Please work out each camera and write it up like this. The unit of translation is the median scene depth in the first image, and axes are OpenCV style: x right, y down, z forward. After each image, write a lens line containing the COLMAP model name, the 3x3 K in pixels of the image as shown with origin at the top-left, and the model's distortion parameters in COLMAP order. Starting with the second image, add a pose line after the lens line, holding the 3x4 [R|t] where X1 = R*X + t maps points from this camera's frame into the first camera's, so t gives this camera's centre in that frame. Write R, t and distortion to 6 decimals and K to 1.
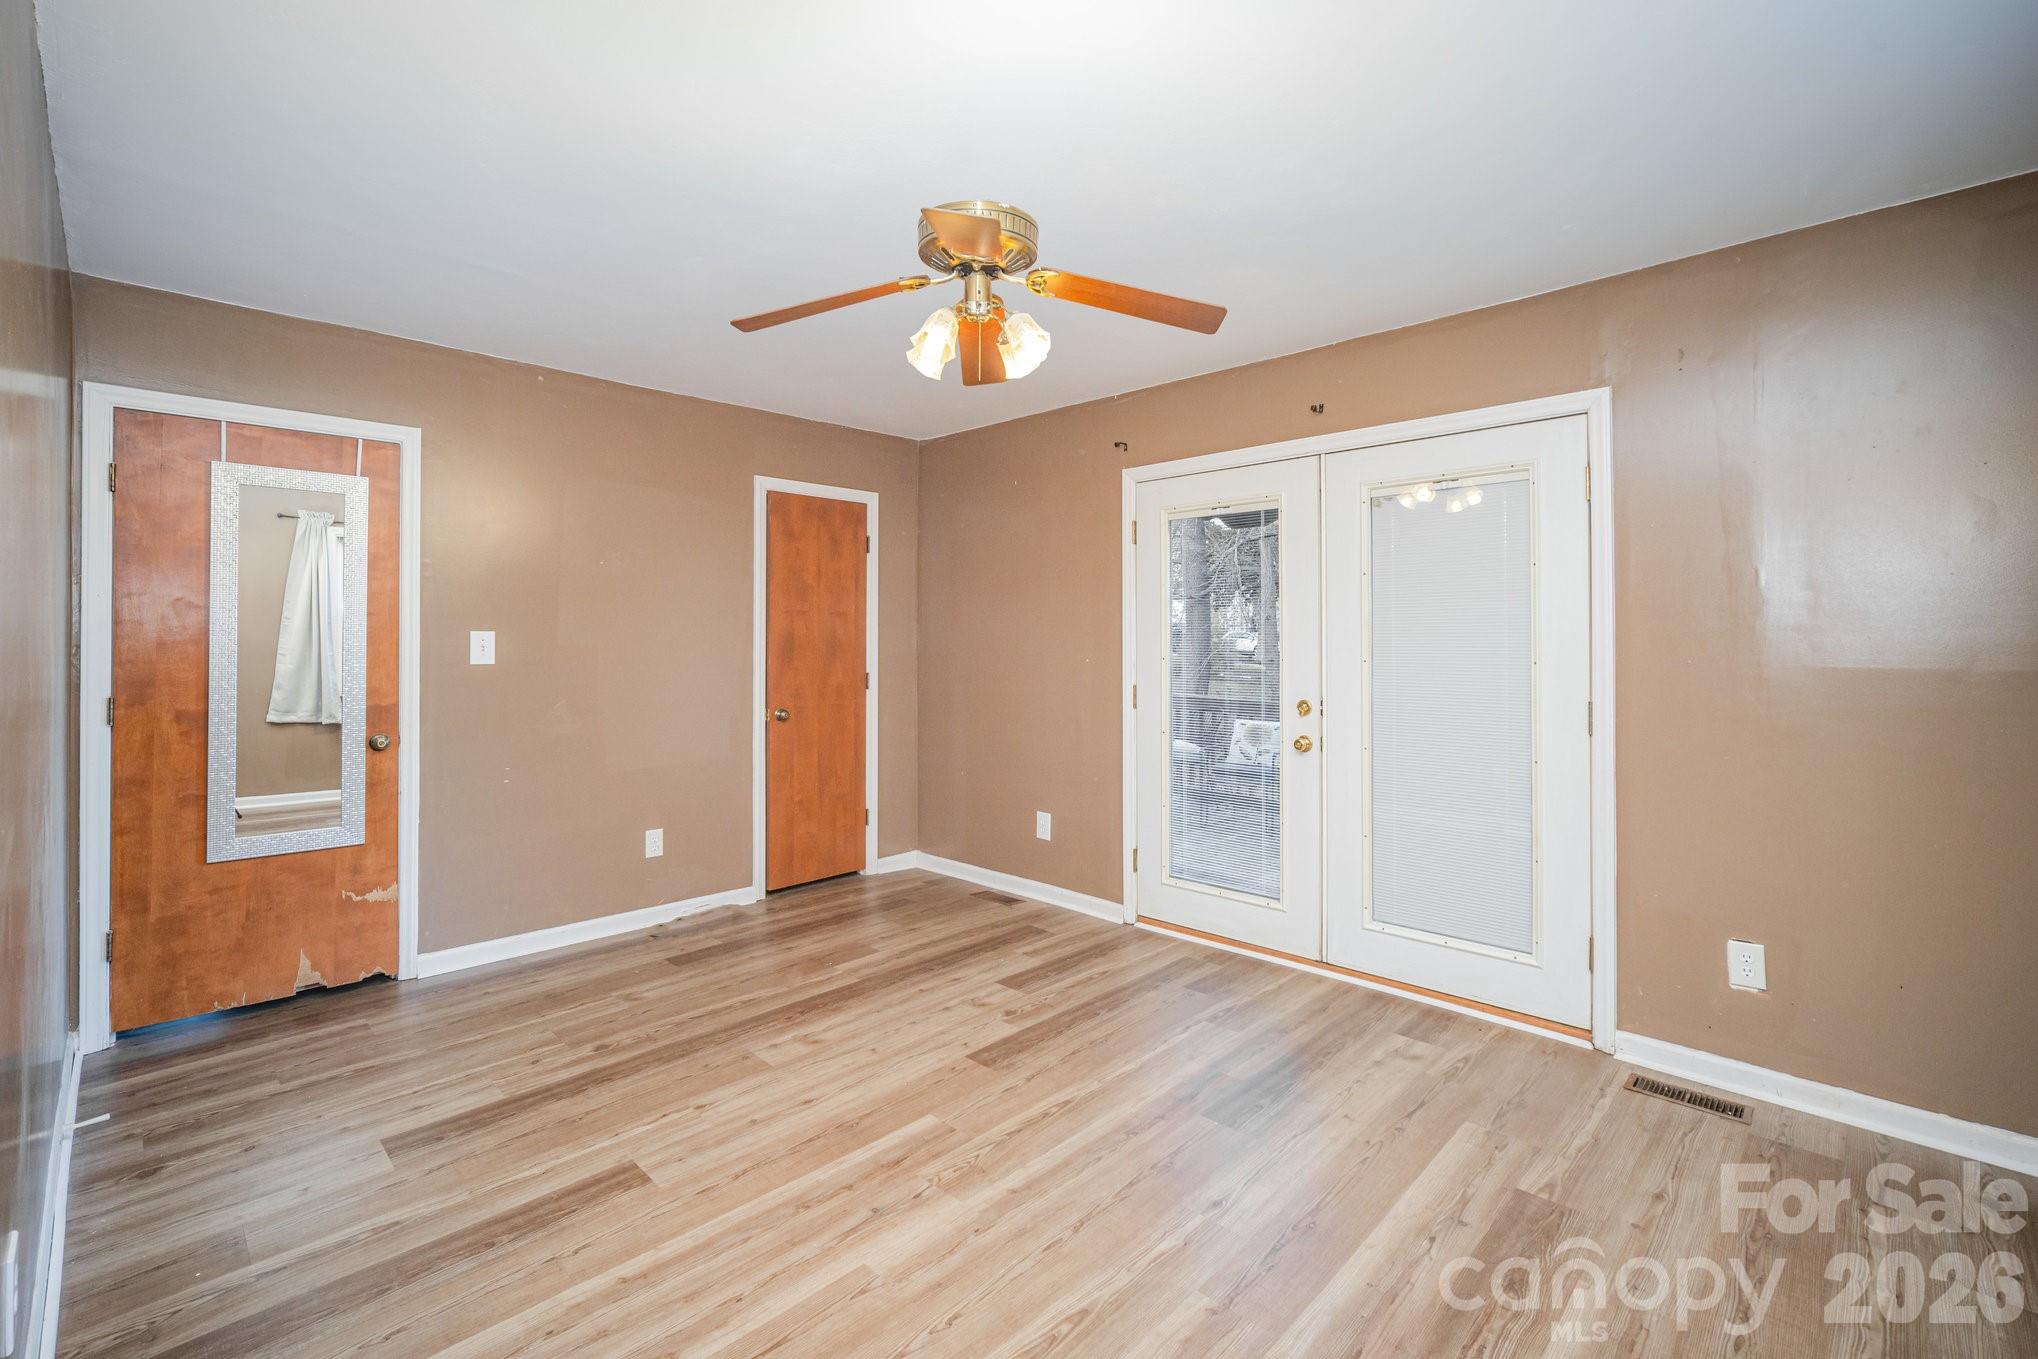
lens RADIAL K [[871.1, 0, 1019.6], [0, 871.1, 641.5], [0, 0, 1]] dist [-0.028711, 0.013650]
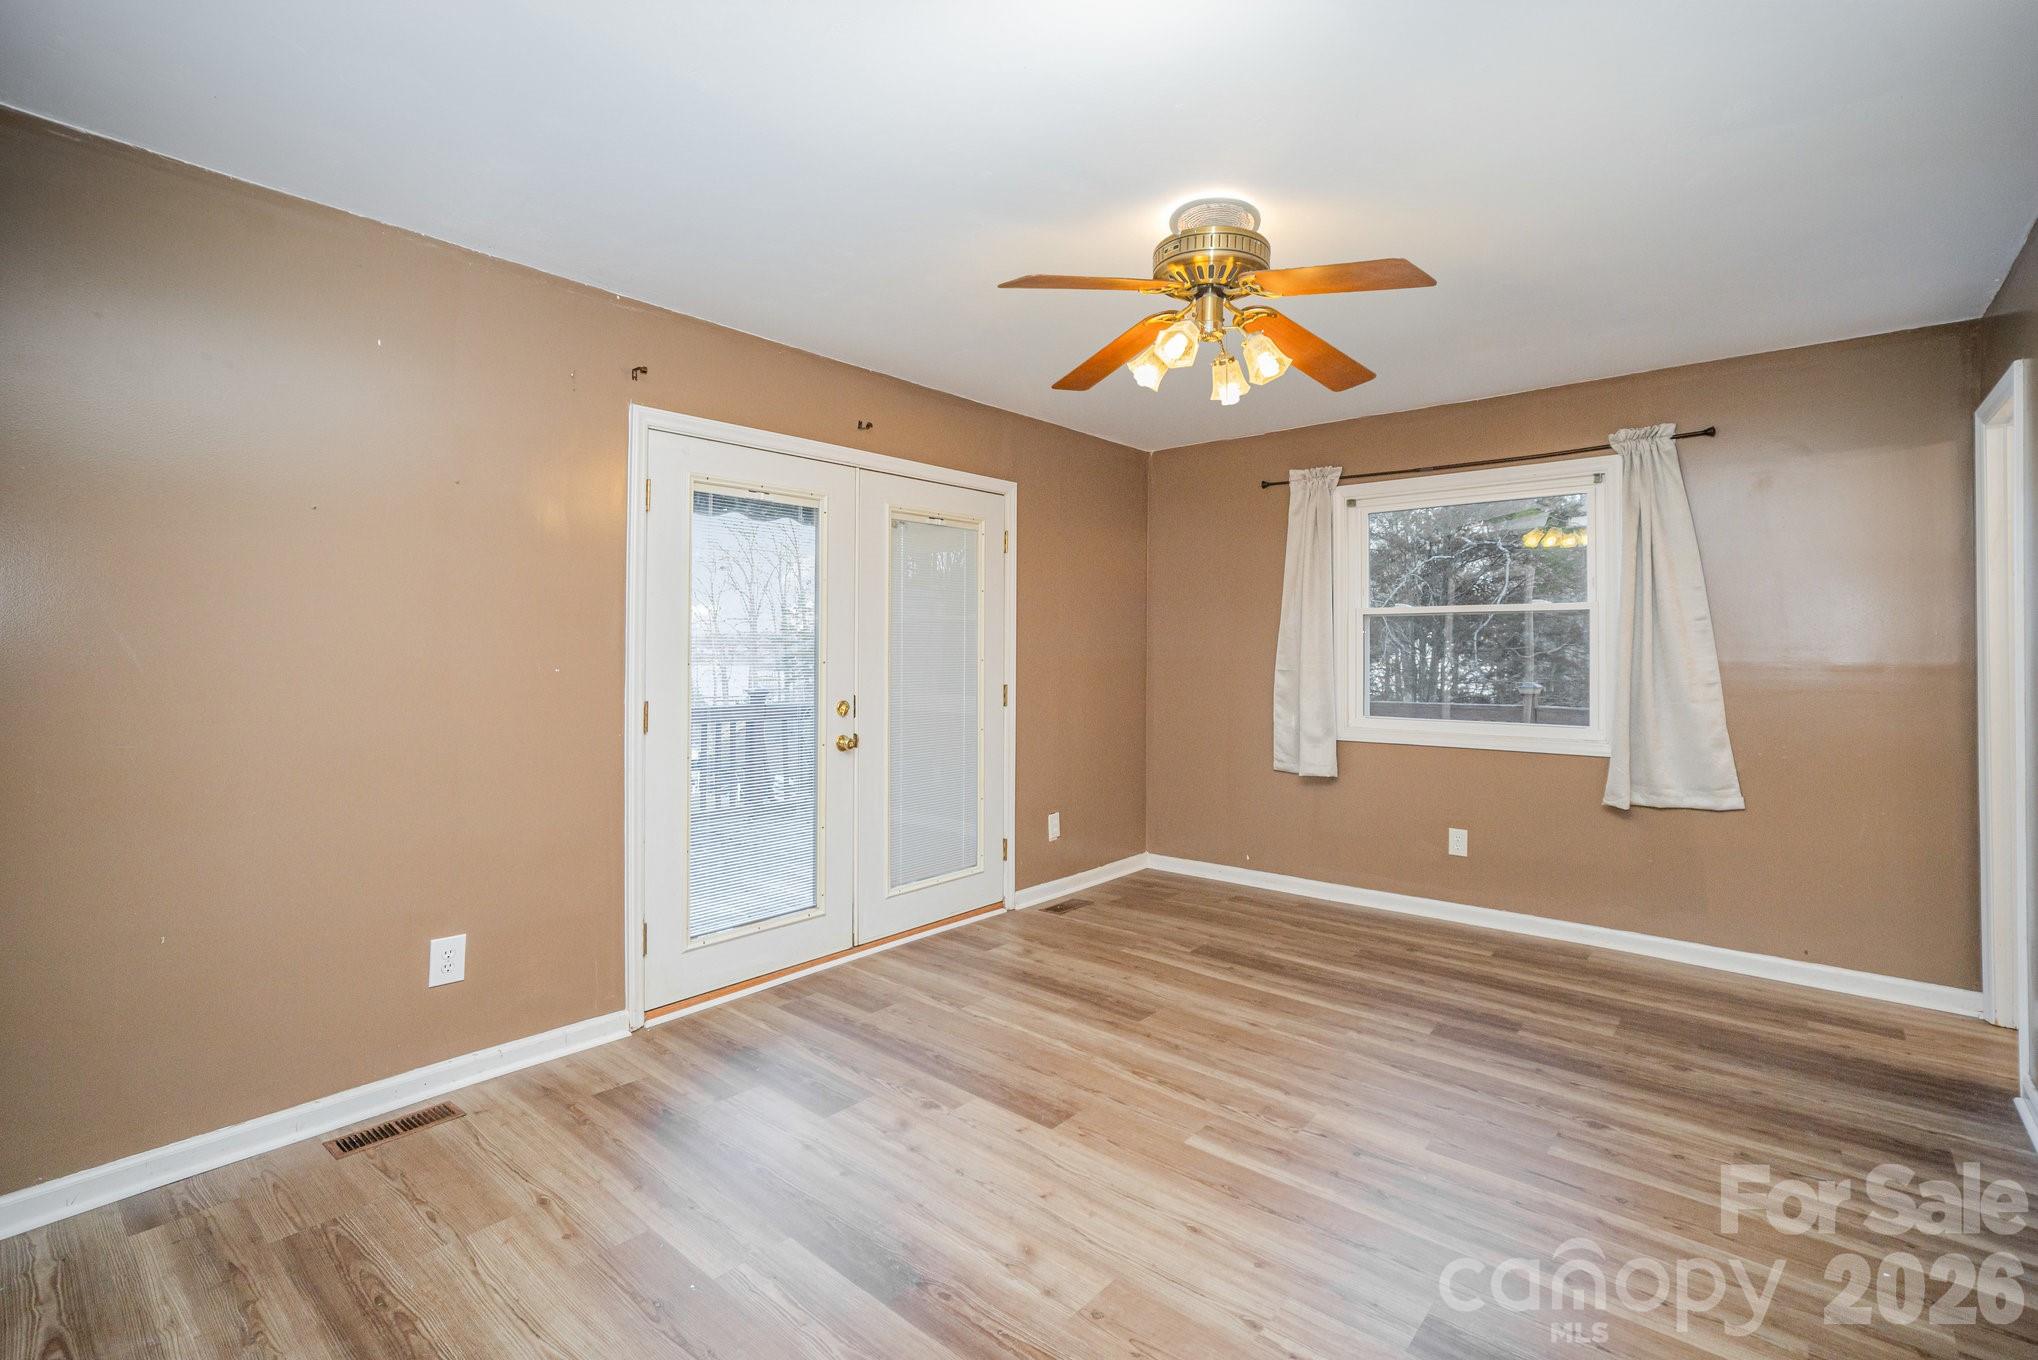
lens RADIAL K [[871.1, 0, 1019.6], [0, 871.1, 642.0], [0, 0, 1]] dist [-0.028711, 0.013650]
pose [[-0.026191, 0.008274, 0.999623, -0.862543], [-0.006771, 0.999941, -0.008454, 0.005924], [-0.999634, -0.006990, -0.026133, 0.992236]]
